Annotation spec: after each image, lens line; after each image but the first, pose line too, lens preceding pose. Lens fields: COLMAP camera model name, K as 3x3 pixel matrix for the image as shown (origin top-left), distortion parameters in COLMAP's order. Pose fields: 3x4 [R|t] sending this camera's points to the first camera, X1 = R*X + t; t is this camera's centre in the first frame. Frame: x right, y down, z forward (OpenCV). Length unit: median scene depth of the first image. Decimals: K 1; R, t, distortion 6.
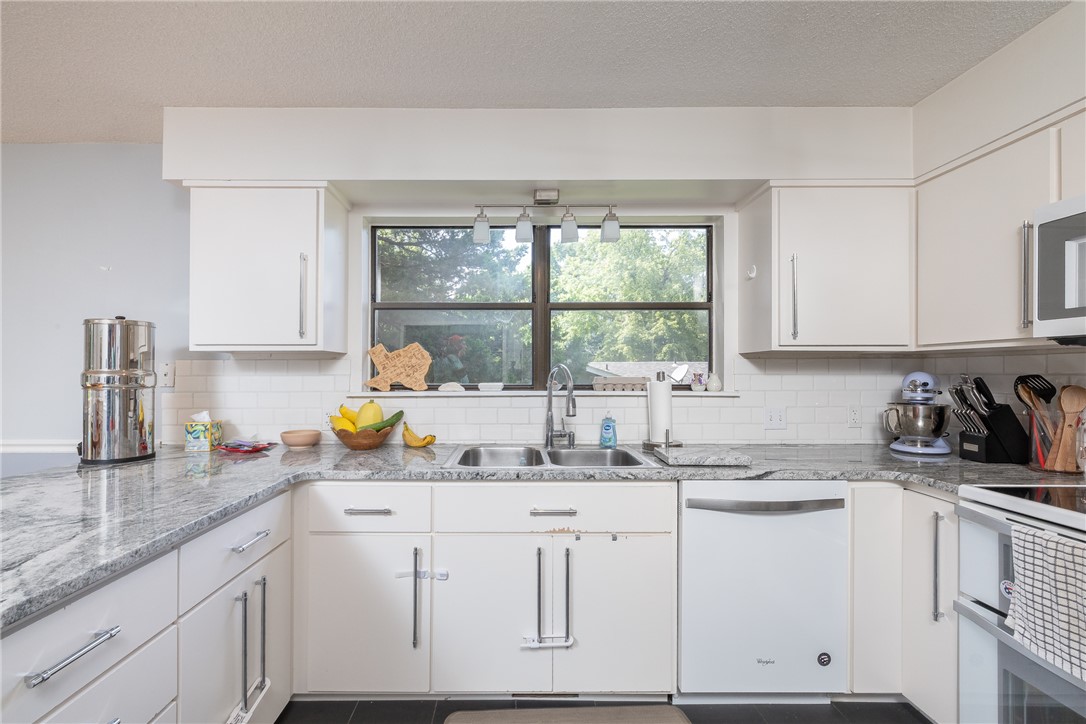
lens RADIAL K [[482.7, 0, 542.0], [0, 482.7, 370.5], [0, 0, 1]] dist [0.008084, 0.000520]
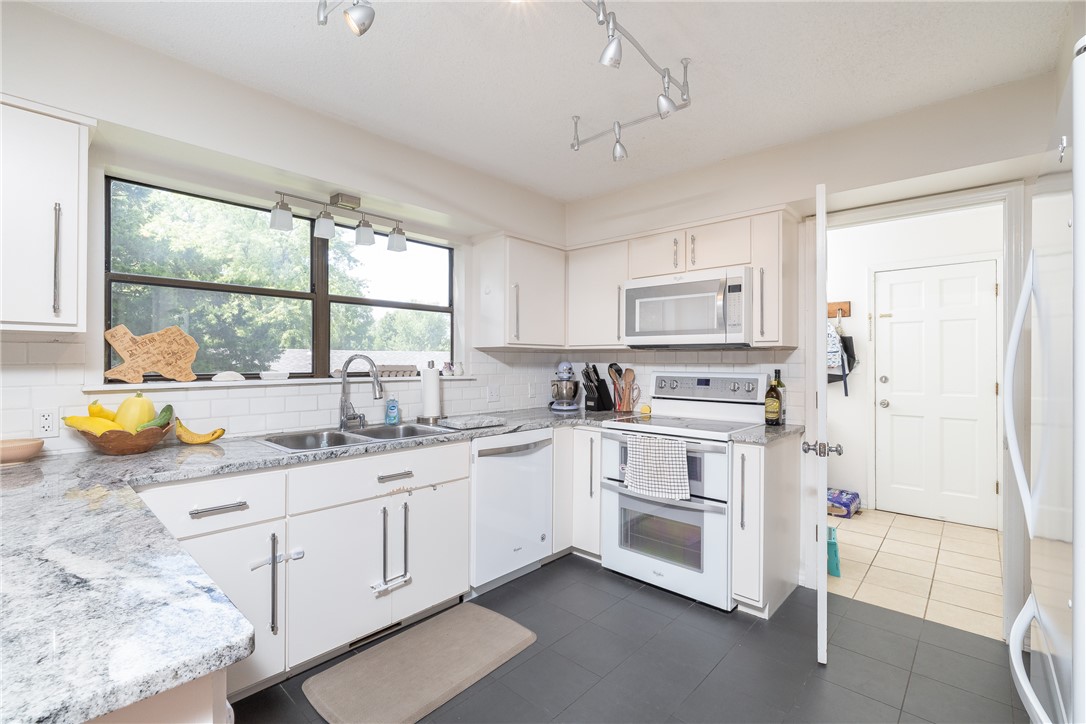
lens RADIAL K [[480.3, 0, 572.1], [0, 480.3, 360.3], [0, 0, 1]] dist [0.000991, -0.000019]
pose [[0.651323, 0.005077, 0.758784, -0.520579], [-0.007752, 0.999970, -0.000036, -0.001781], [-0.758761, -0.005859, 0.651342, -0.108417]]
